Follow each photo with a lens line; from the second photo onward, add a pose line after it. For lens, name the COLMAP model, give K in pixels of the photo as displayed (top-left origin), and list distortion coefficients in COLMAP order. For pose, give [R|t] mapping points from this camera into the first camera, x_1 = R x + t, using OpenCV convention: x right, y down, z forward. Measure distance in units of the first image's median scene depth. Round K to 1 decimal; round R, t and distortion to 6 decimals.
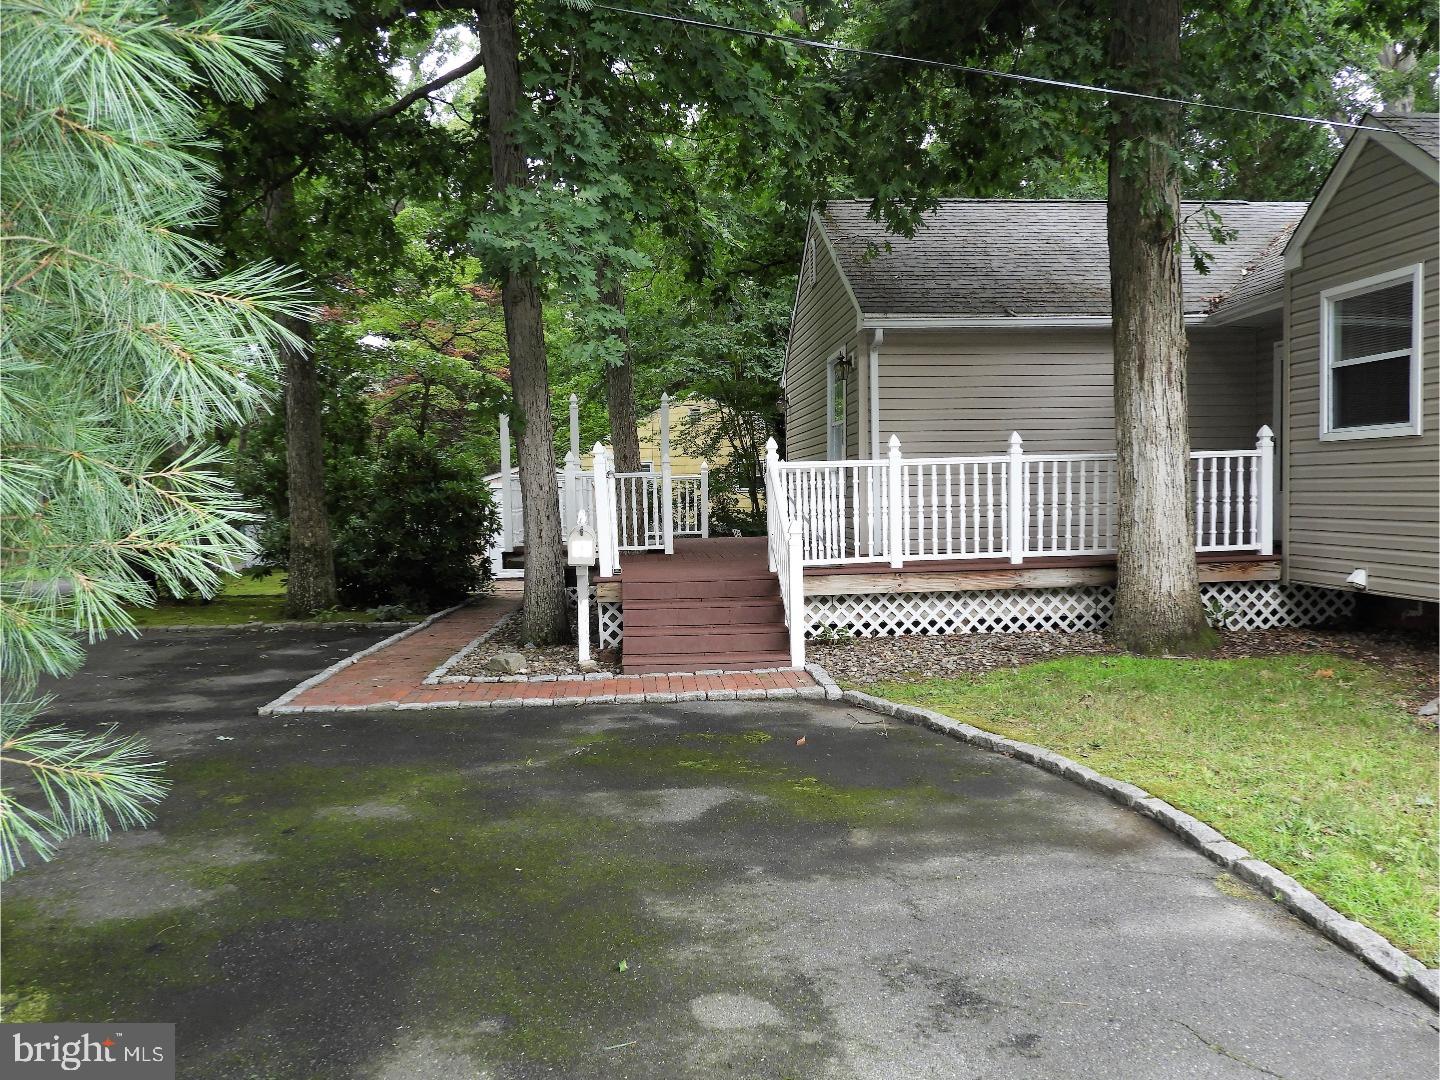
lens RADIAL K [[1168.9, 0, 720.0], [0, 1168.9, 540.0], [0, 0, 1]] dist [-0.008975, 0.001928]
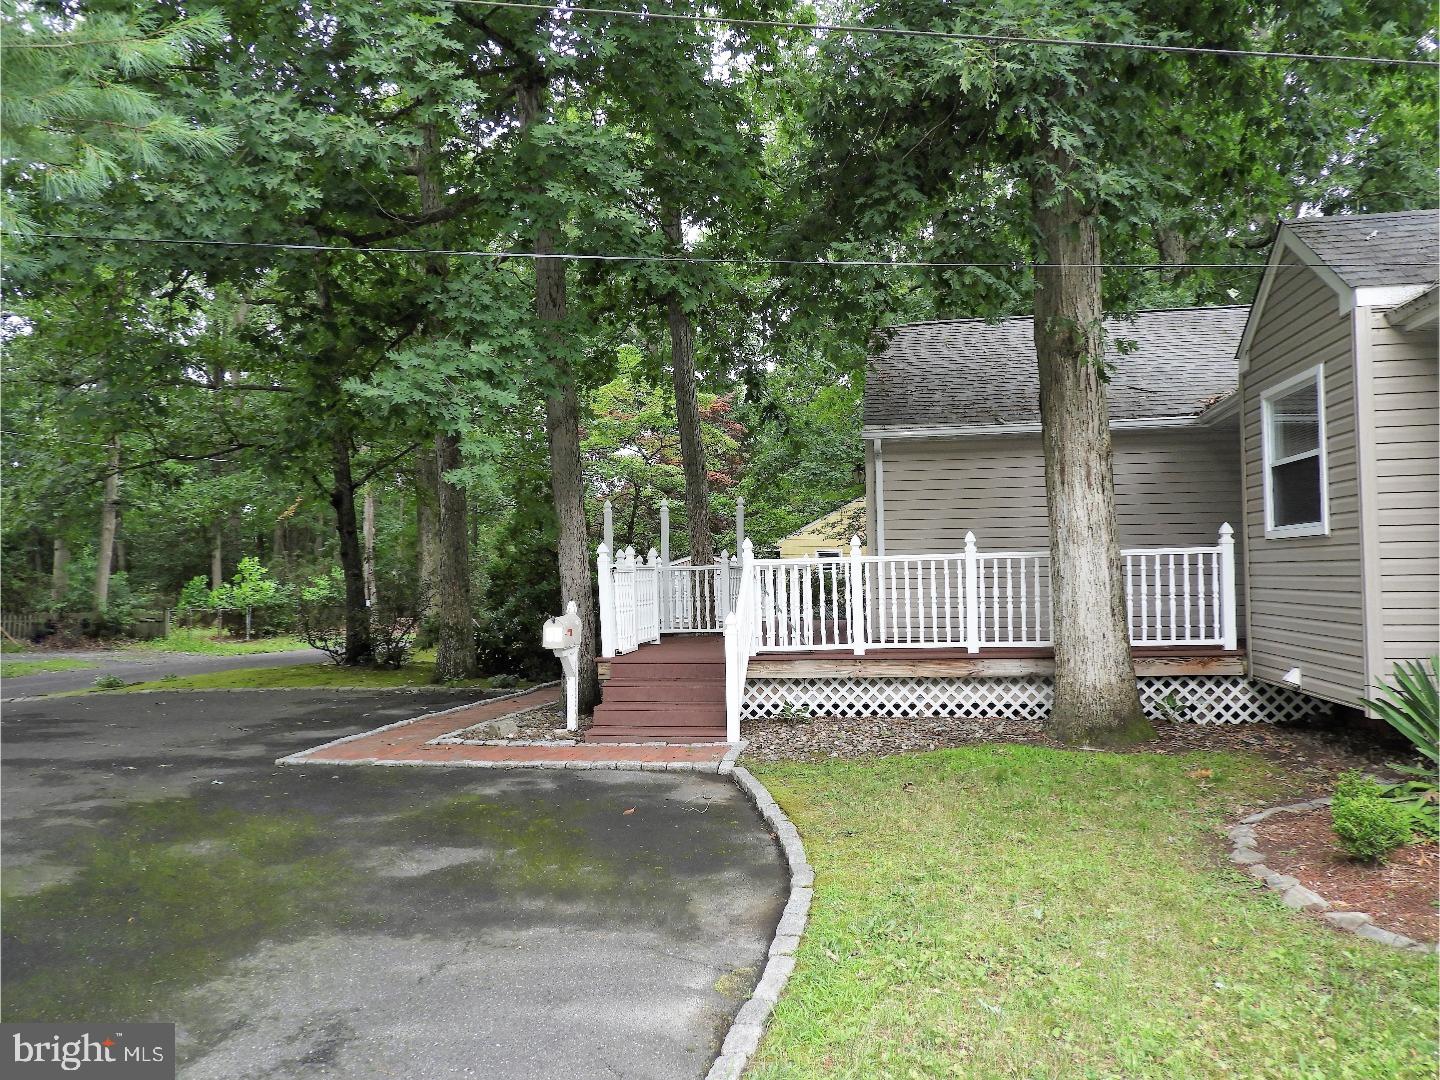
lens RADIAL K [[1015.5, 0, 720.0], [0, 1015.5, 540.0], [0, 0, 1]] dist [0.007581, -0.003223]
pose [[0.970082, -0.005547, -0.242714, 0.254718], [-0.012392, 0.997304, -0.072320, -0.013241], [0.242461, 0.073164, 0.967398, 0.029744]]
